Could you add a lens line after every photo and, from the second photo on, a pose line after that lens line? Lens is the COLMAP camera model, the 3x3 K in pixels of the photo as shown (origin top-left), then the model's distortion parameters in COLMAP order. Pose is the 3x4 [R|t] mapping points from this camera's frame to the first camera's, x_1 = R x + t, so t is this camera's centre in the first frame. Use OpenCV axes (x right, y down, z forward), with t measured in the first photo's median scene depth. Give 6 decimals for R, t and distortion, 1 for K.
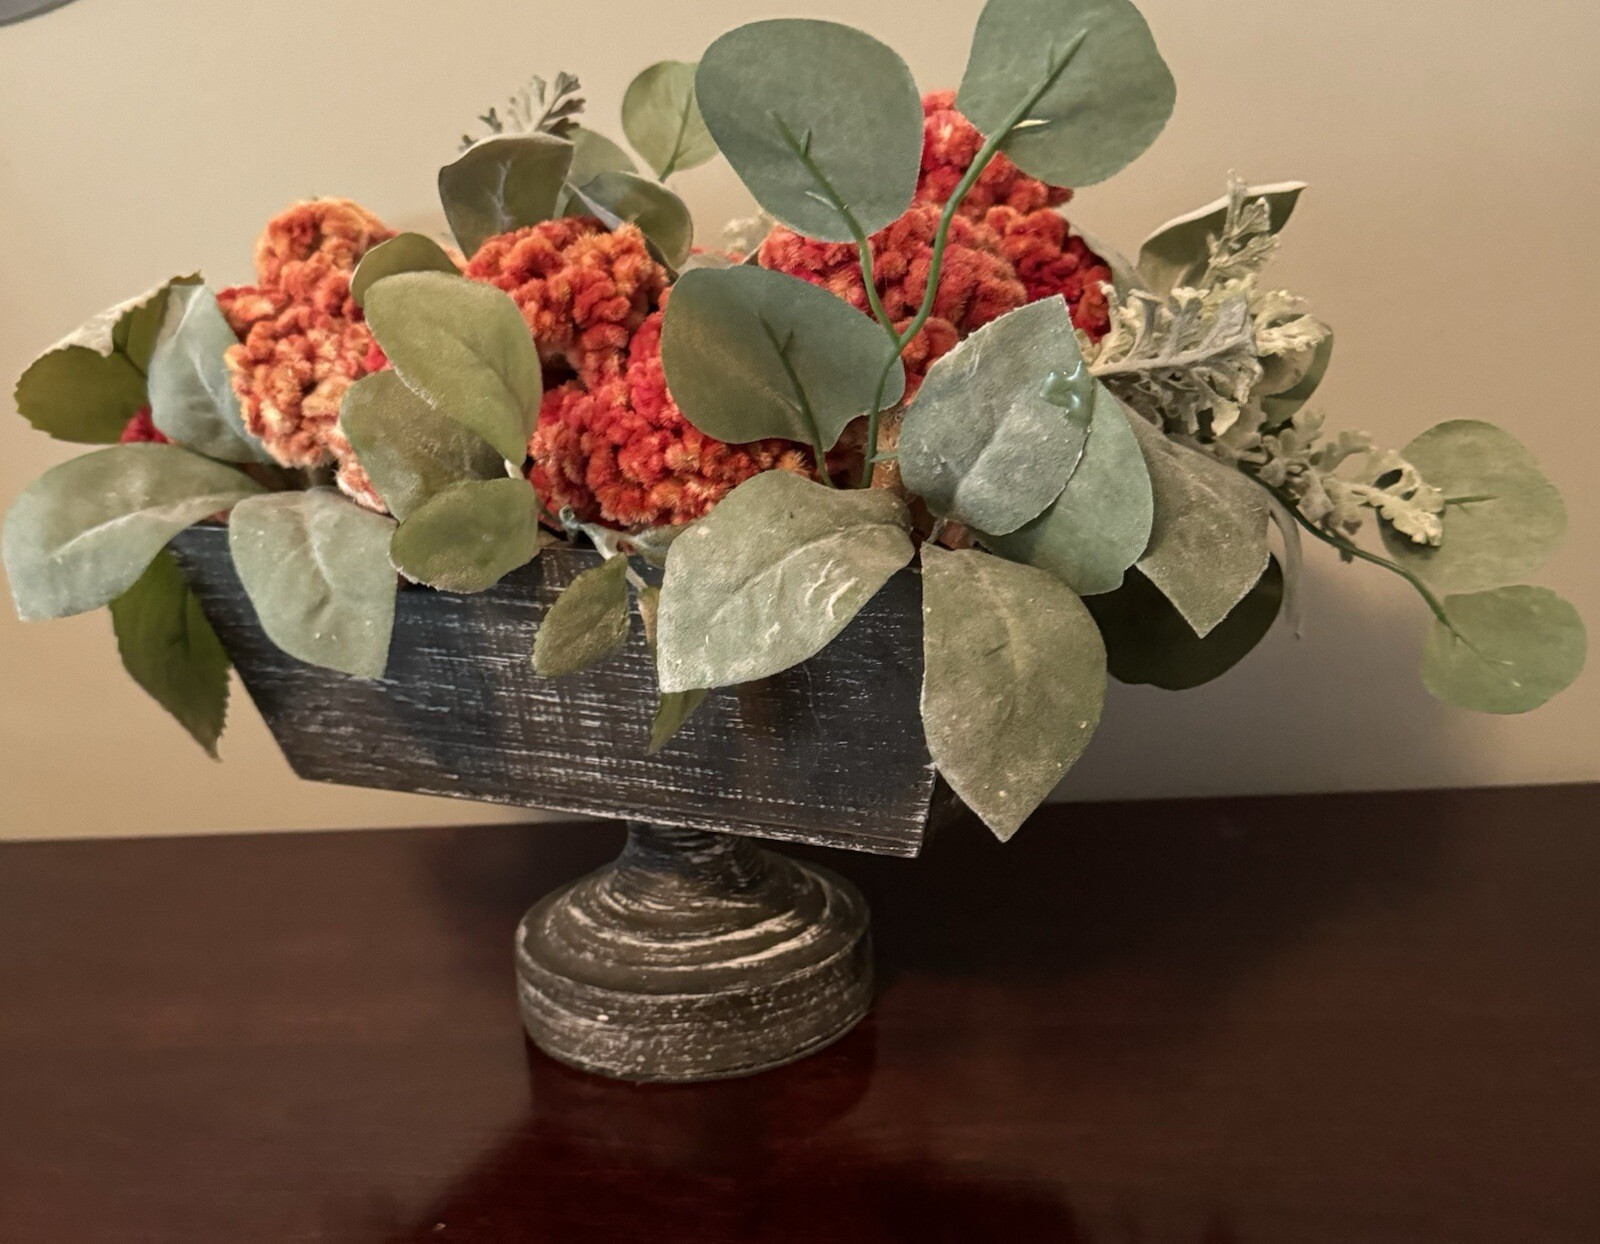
lens RADIAL K [[1752.9, 0, 800.9], [0, 1752.9, 665.4], [0, 0, 1]] dist [0.141544, -0.446210]
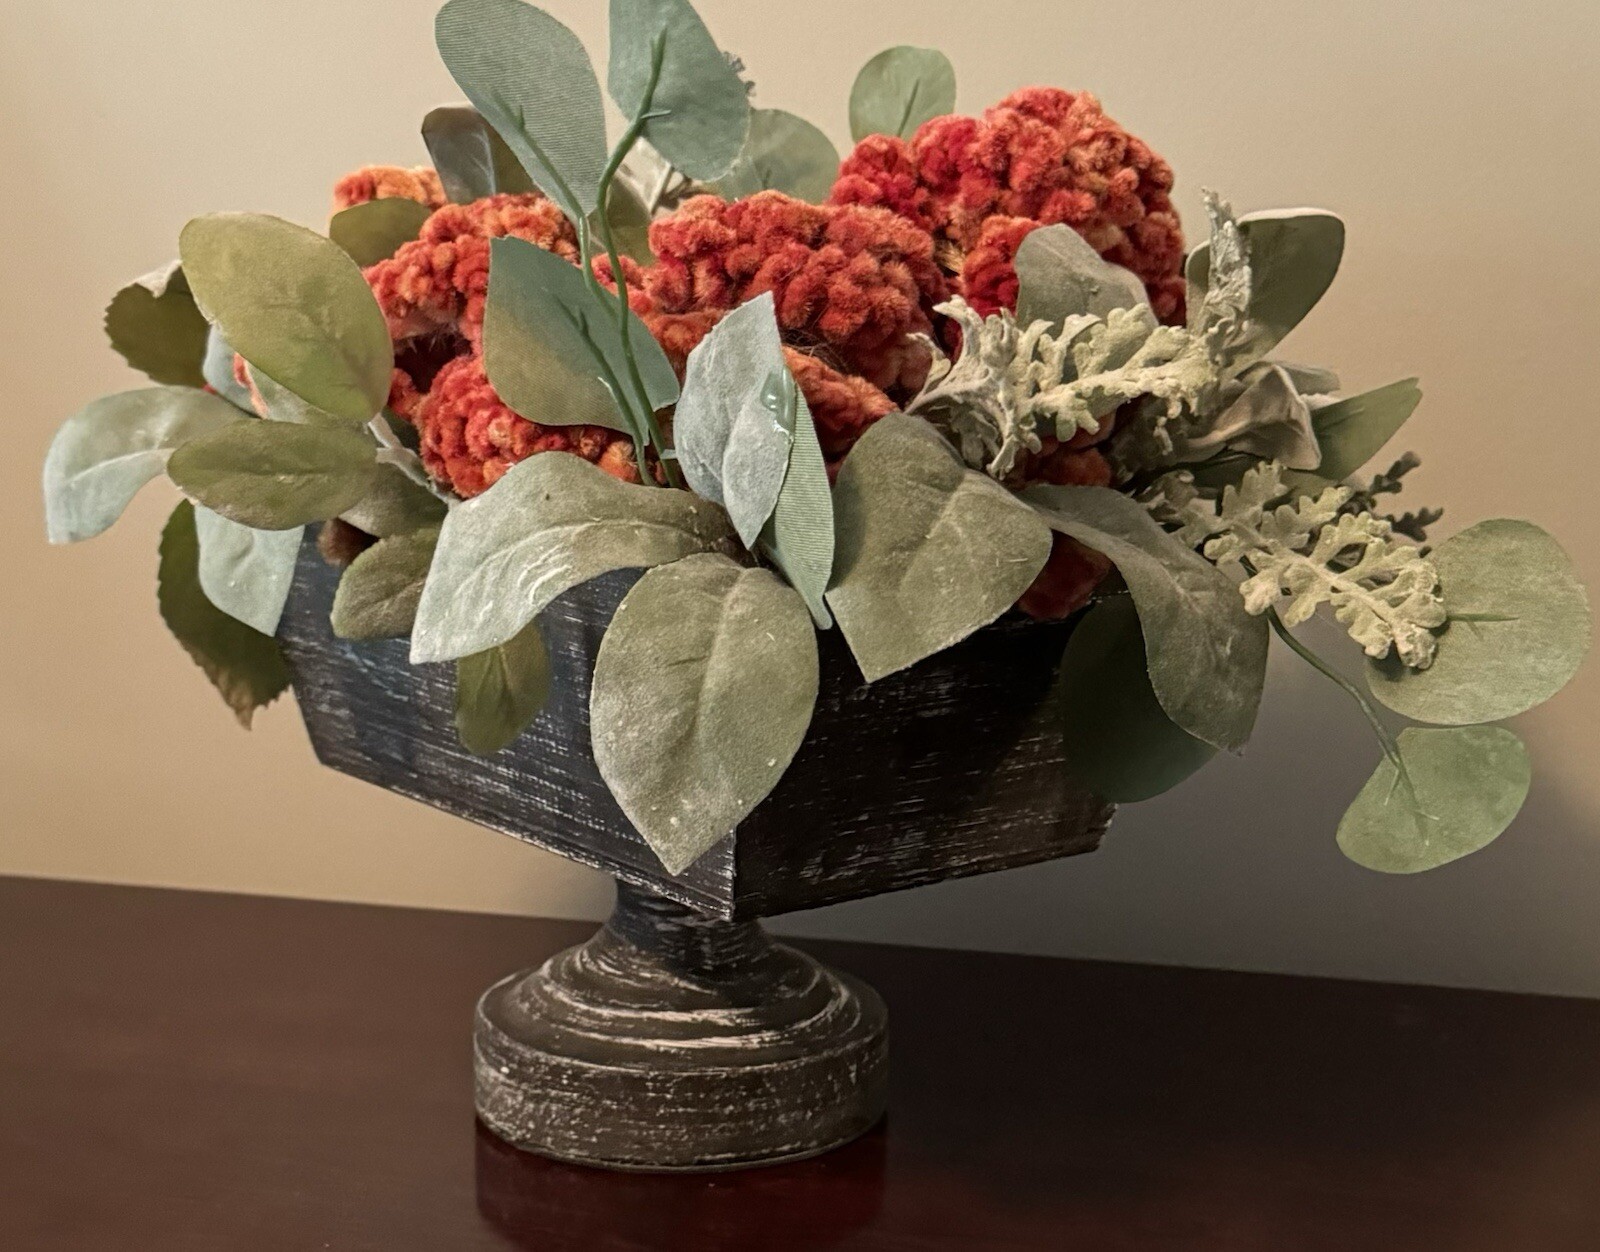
lens RADIAL K [[2564.0, 0, 800.0], [0, 2564.0, 626.0], [0, 0, 1]] dist [0.087232, 0.011715]
pose [[0.886727, 0.136567, -0.441661, 0.618288], [-0.184284, 0.980602, -0.066776, 0.042081], [0.423974, 0.140603, 0.894694, -0.148131]]
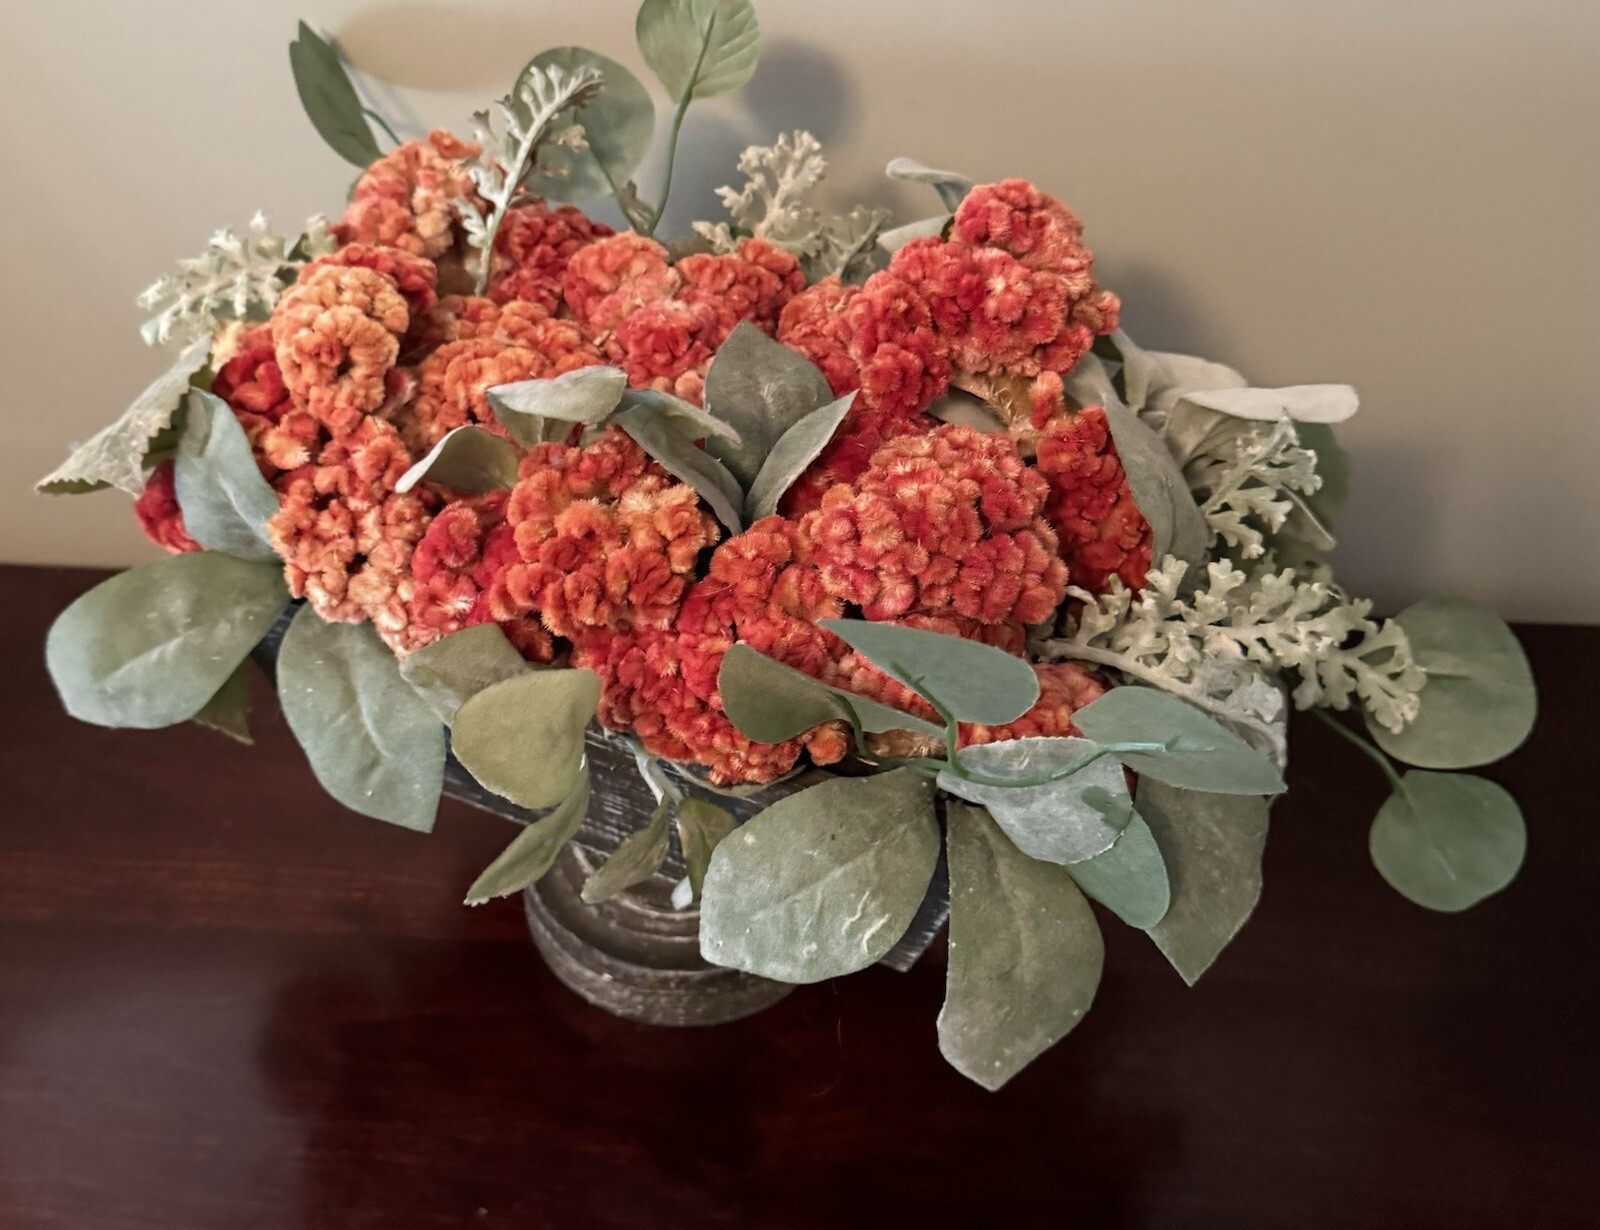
lens RADIAL K [[1756.6, 0, 760.6], [0, 1756.6, 526.4], [0, 0, 1]] dist [0.160194, -0.419267]
pose [[0.997419, 0.046217, 0.054943, -0.098625], [-0.064218, 0.916489, 0.394873, -0.573251], [-0.032104, -0.397382, 0.917092, 0.069091]]
